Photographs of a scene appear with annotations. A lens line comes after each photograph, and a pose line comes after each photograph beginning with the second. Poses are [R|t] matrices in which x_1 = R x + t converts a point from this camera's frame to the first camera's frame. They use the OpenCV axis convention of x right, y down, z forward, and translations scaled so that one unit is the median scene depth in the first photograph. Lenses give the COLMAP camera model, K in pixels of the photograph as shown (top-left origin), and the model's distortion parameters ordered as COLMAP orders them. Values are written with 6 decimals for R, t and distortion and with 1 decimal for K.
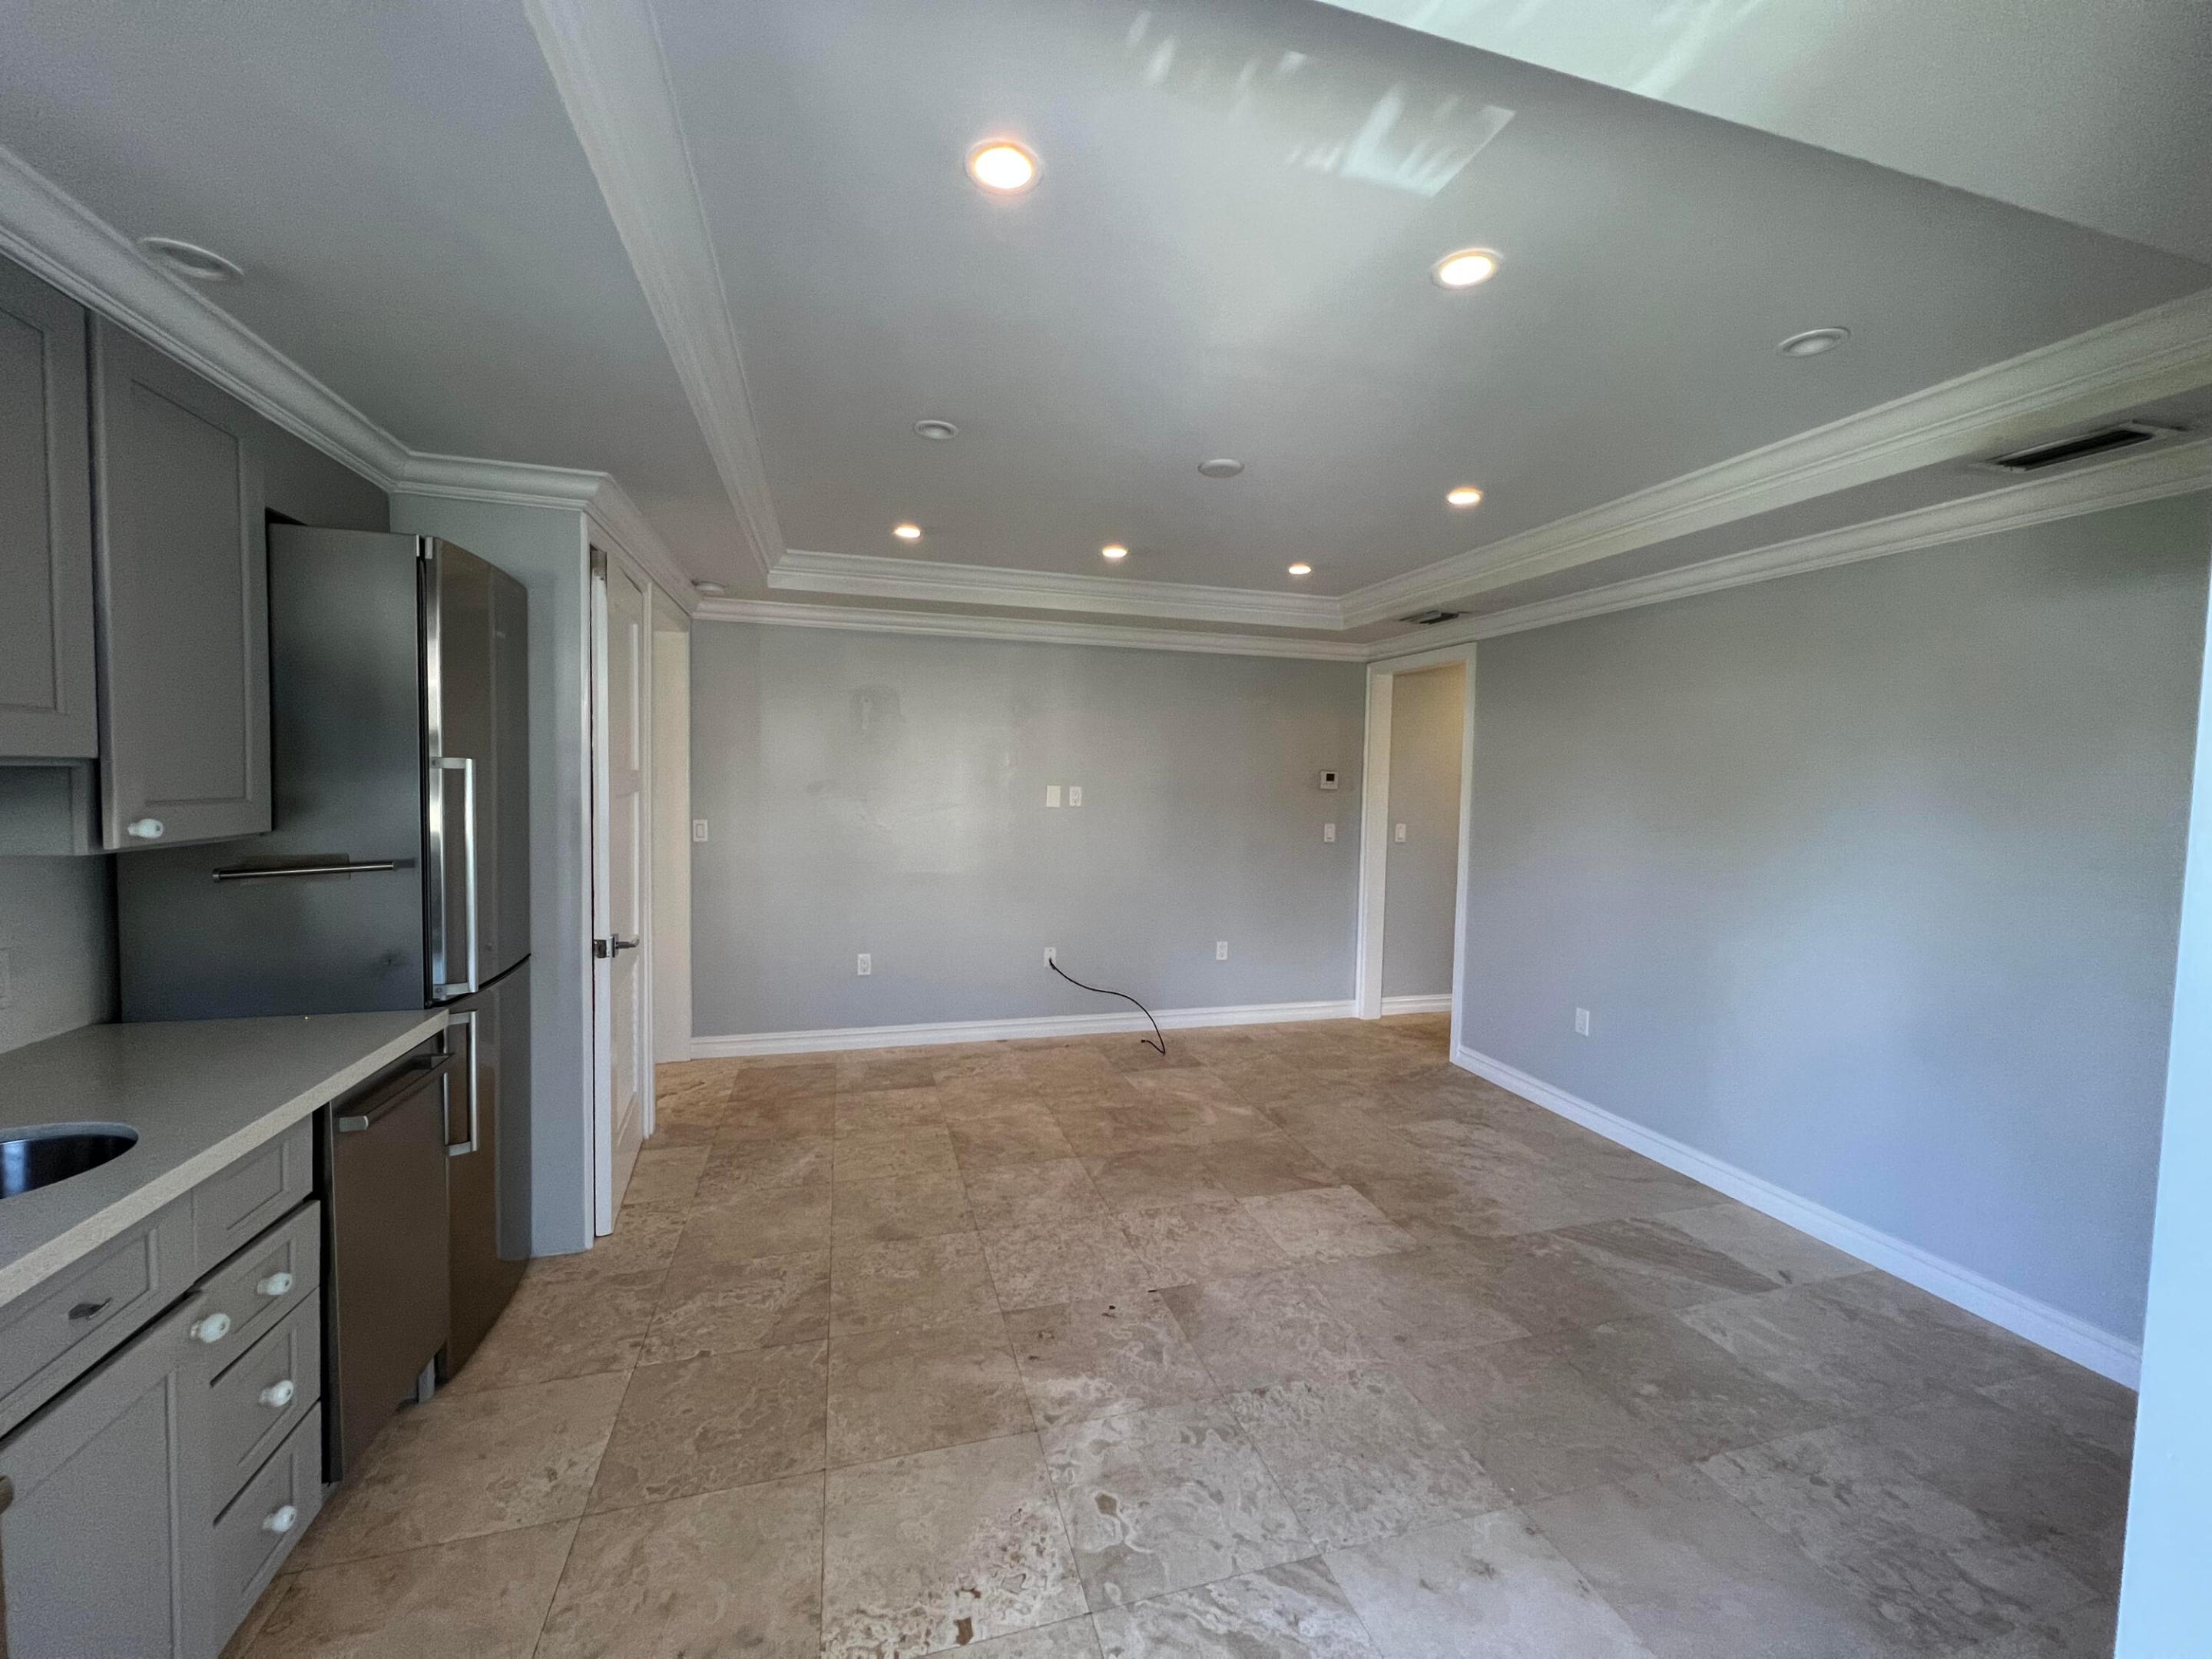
lens RADIAL K [[886.2, 0, 1101.7], [0, 886.2, 821.5], [0, 0, 1]] dist [-0.001849, 0.000171]
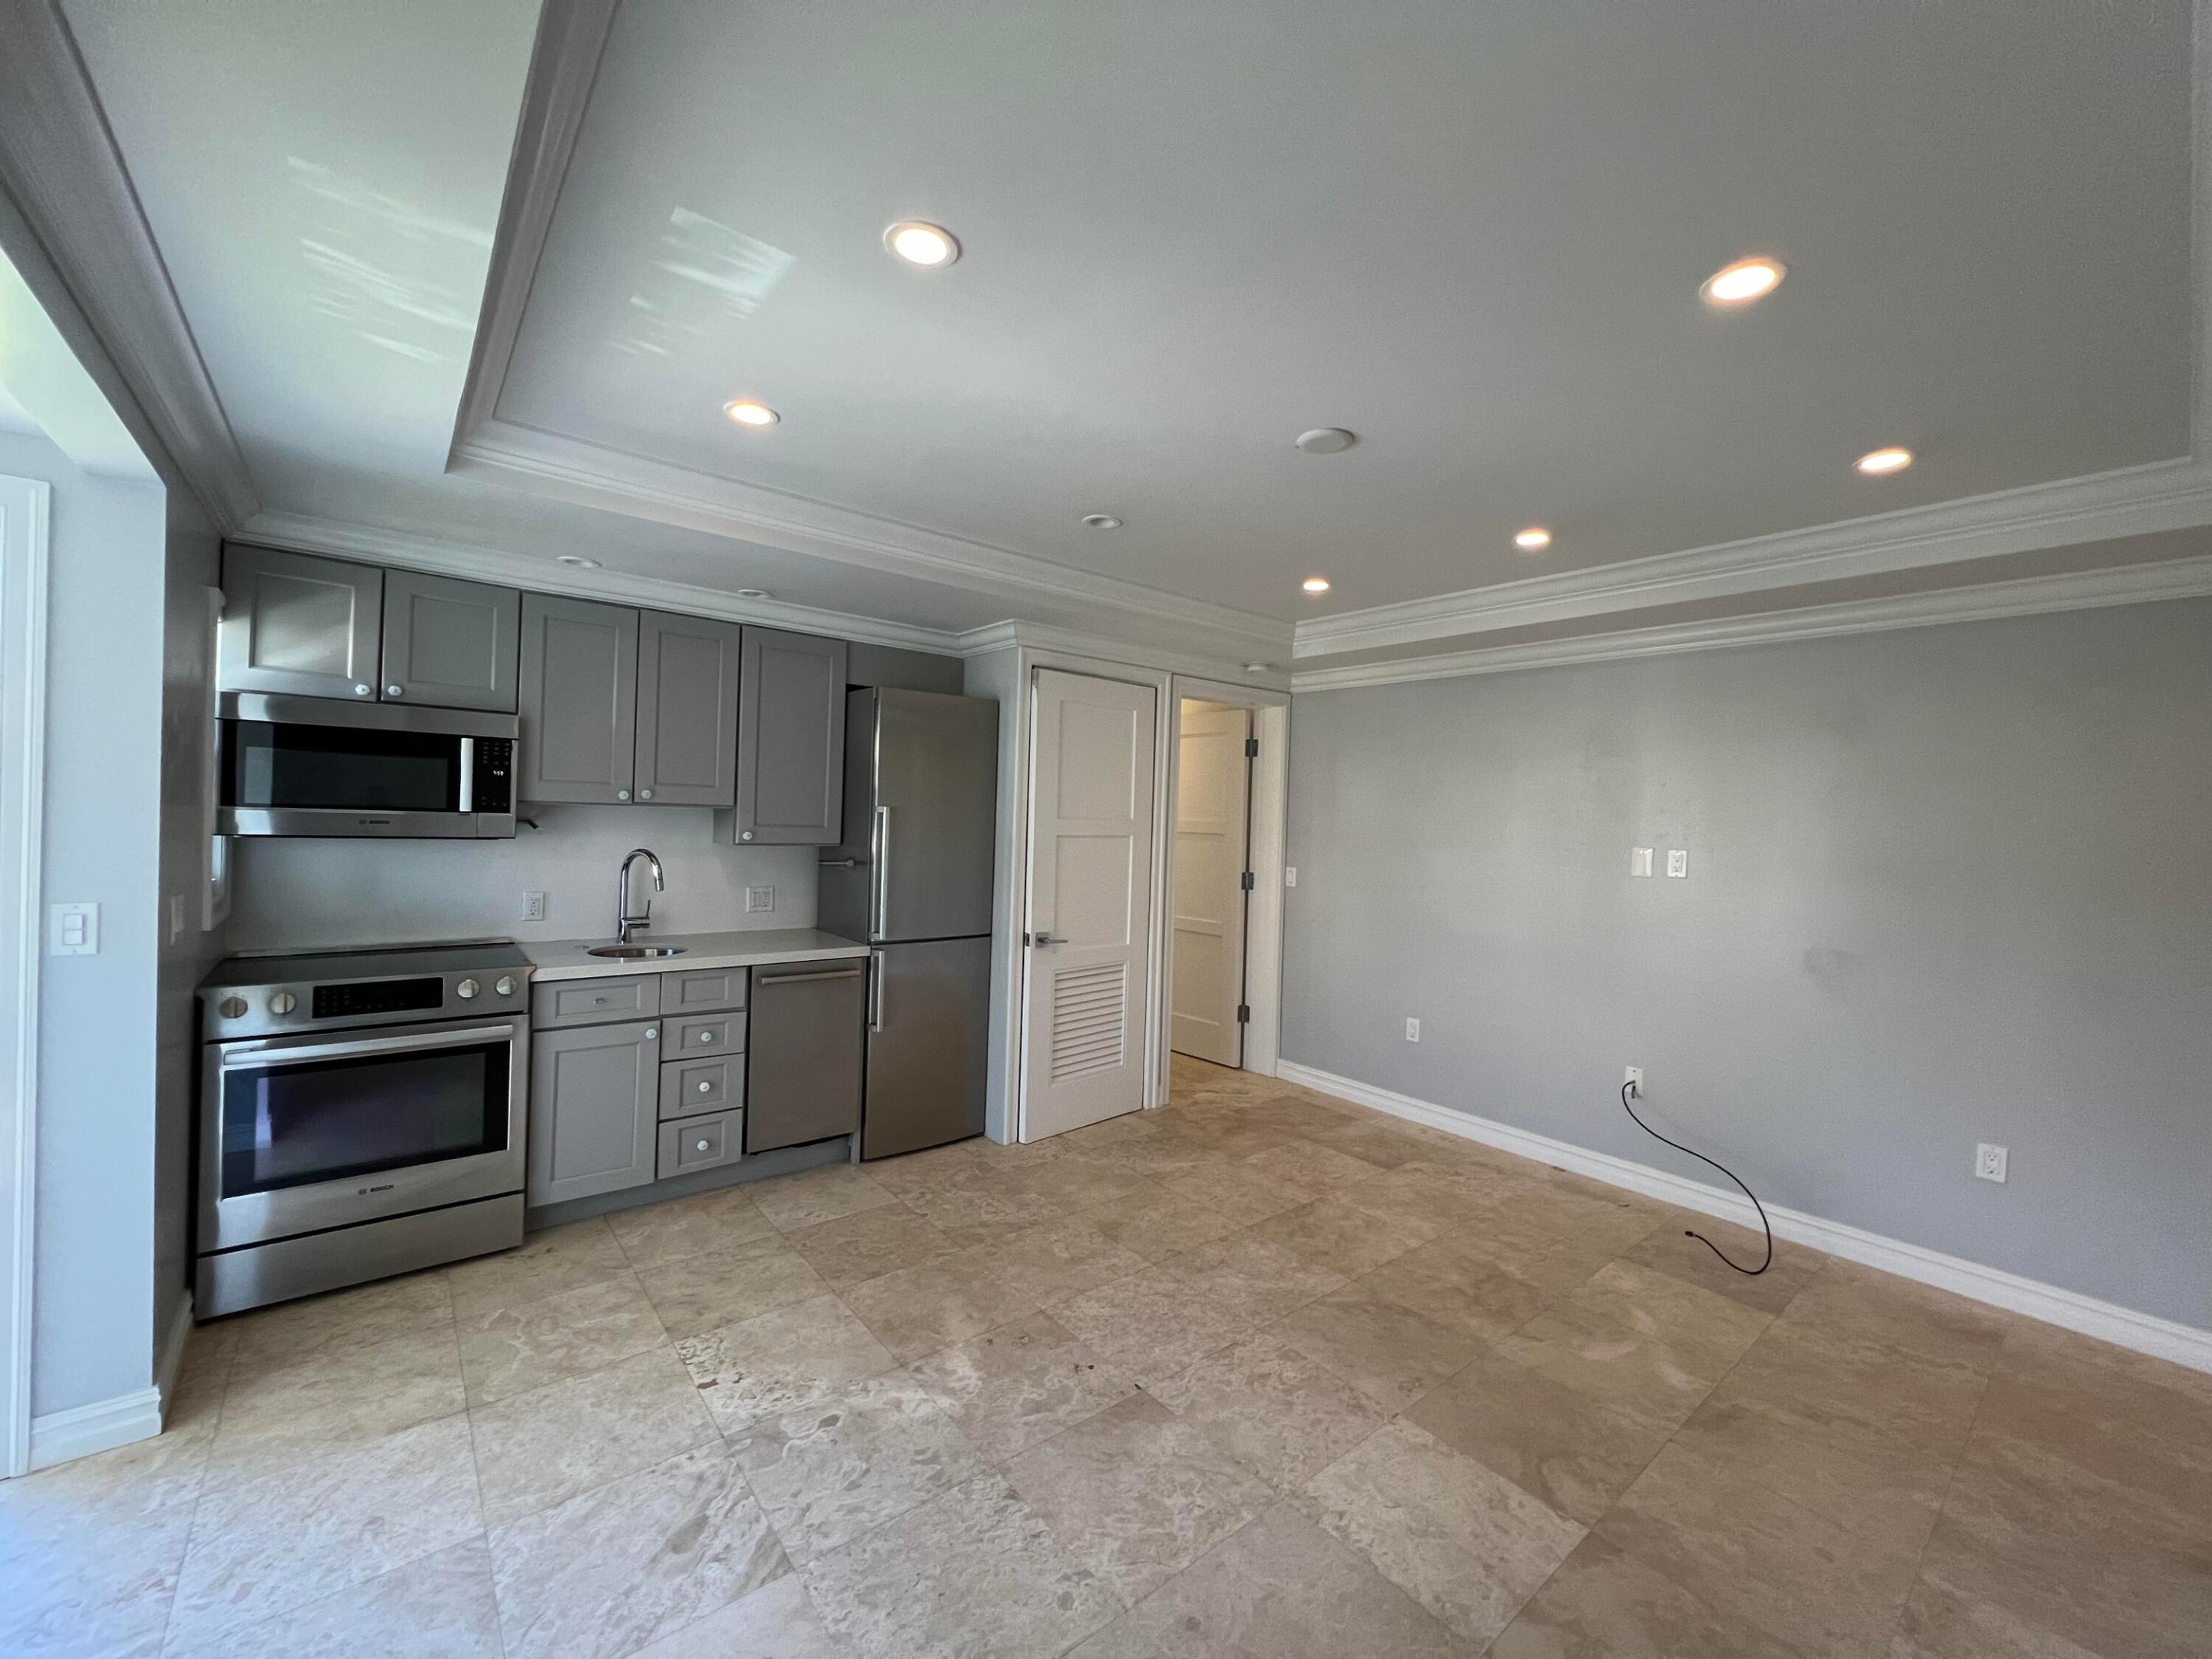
lens RADIAL K [[886.2, 0, 1101.9], [0, 886.2, 819.6], [0, 0, 1]] dist [-0.001849, 0.000171]
pose [[0.391742, -0.003744, -0.920067, 0.720632], [-0.070938, 0.996892, -0.034260, -0.009803], [0.917336, 0.078689, 0.390259, 0.469225]]
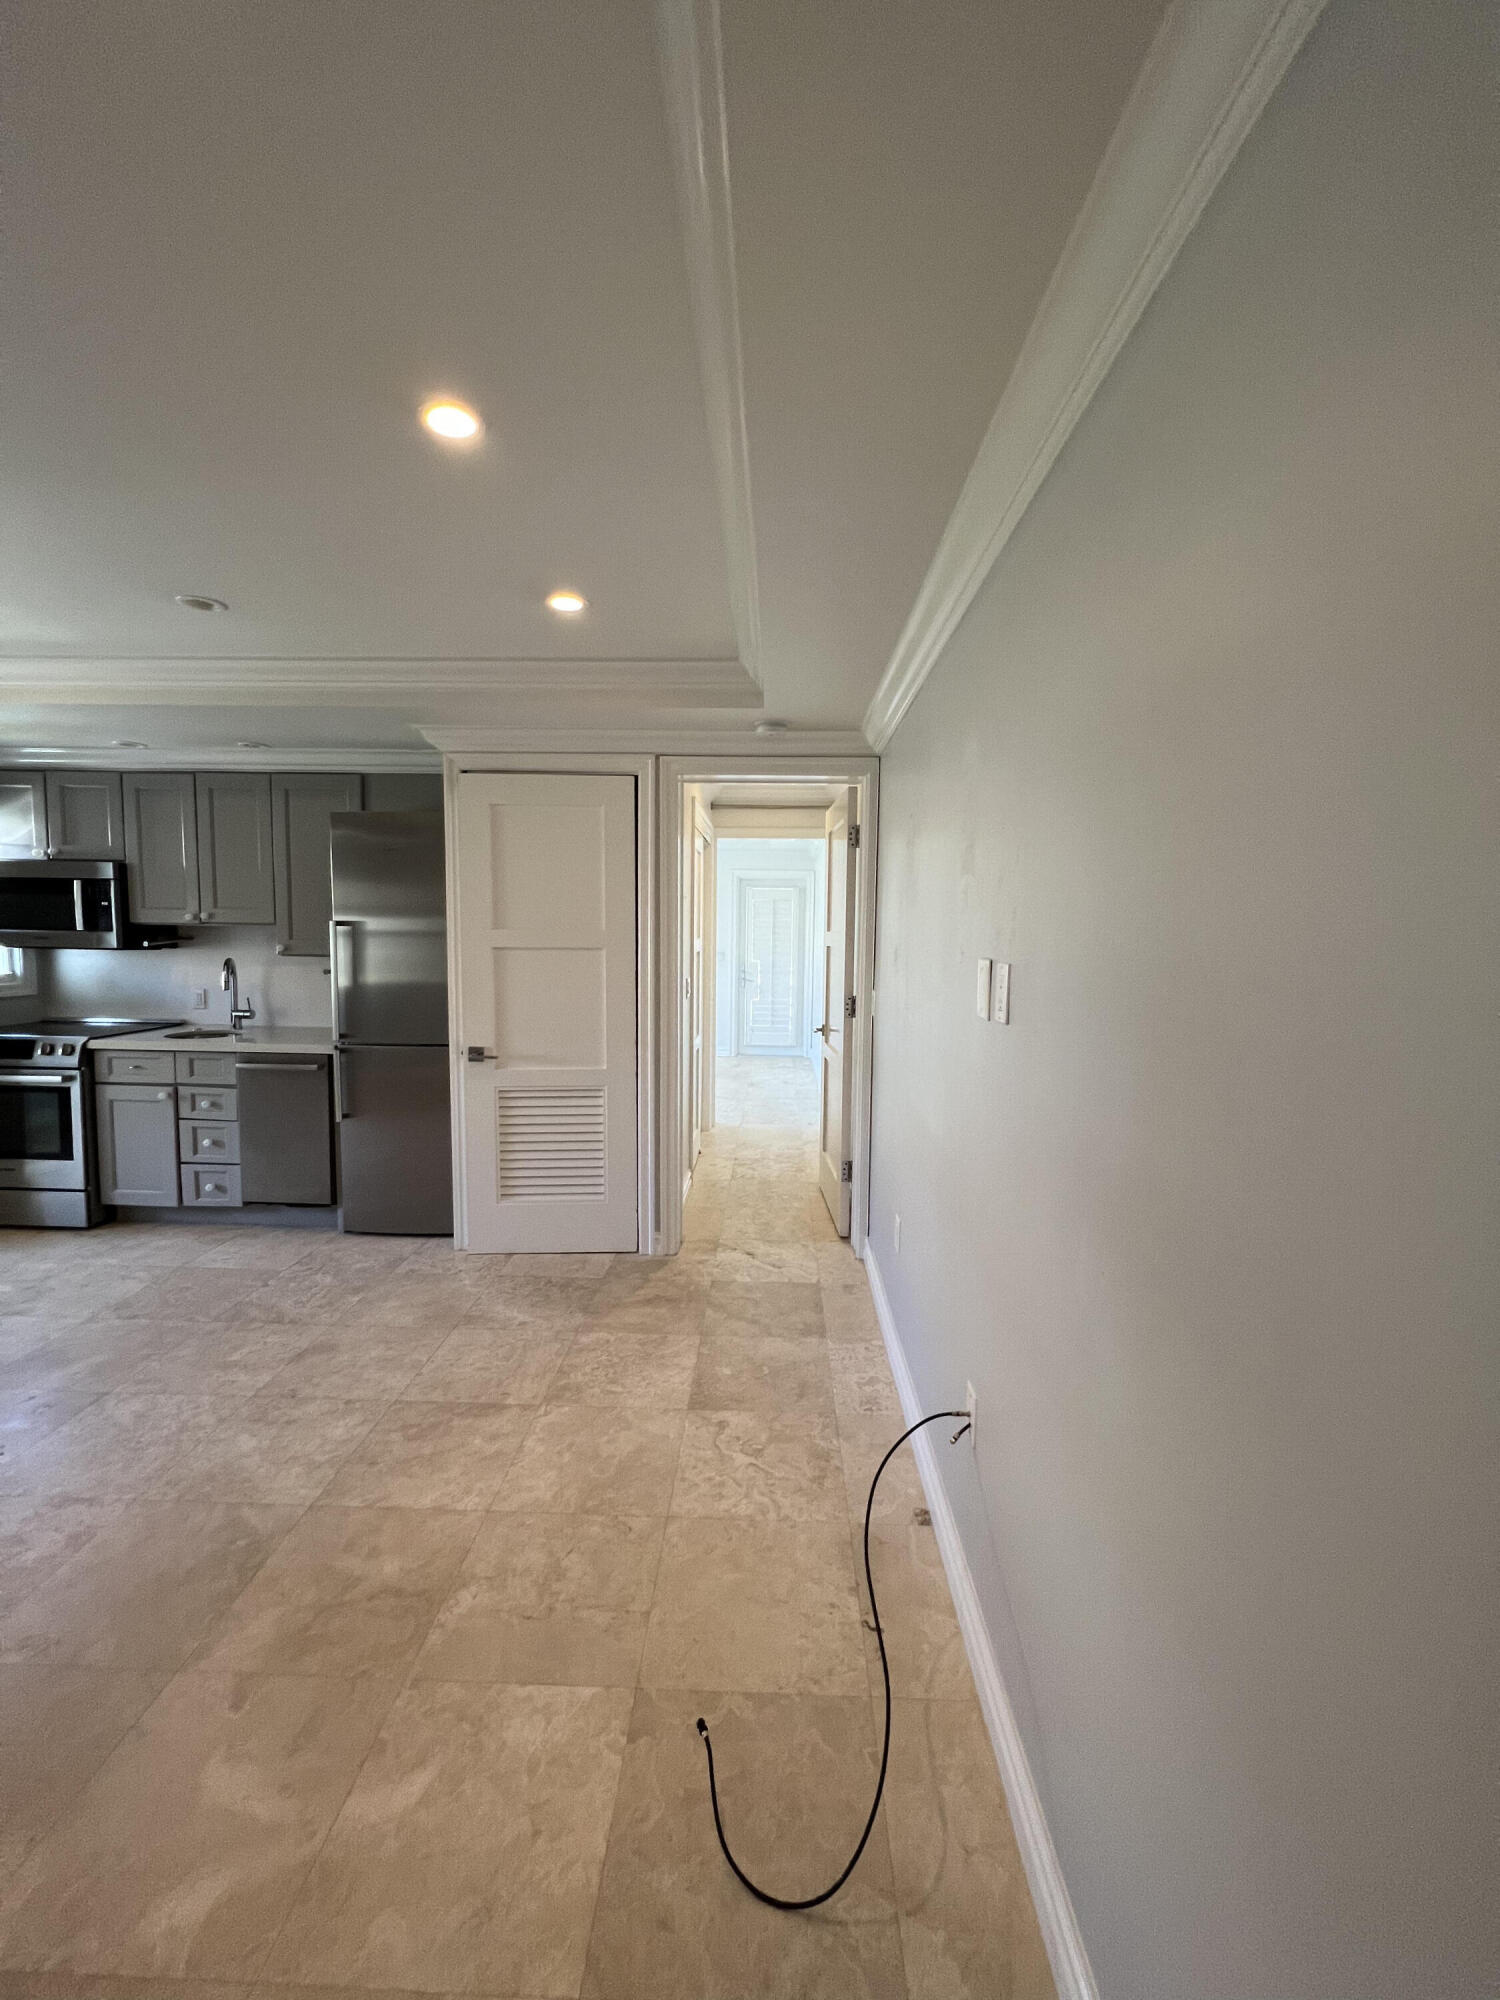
lens RADIAL K [[801.2, 0, 755.3], [0, 801.2, 997.5], [0, 0, 1]] dist [-0.001849, 0.000171]
pose [[-0.303399, 0.055676, -0.951236, 0.461160], [-0.069118, 0.994376, 0.080246, -0.072249], [0.950354, 0.090094, -0.297844, 1.613565]]
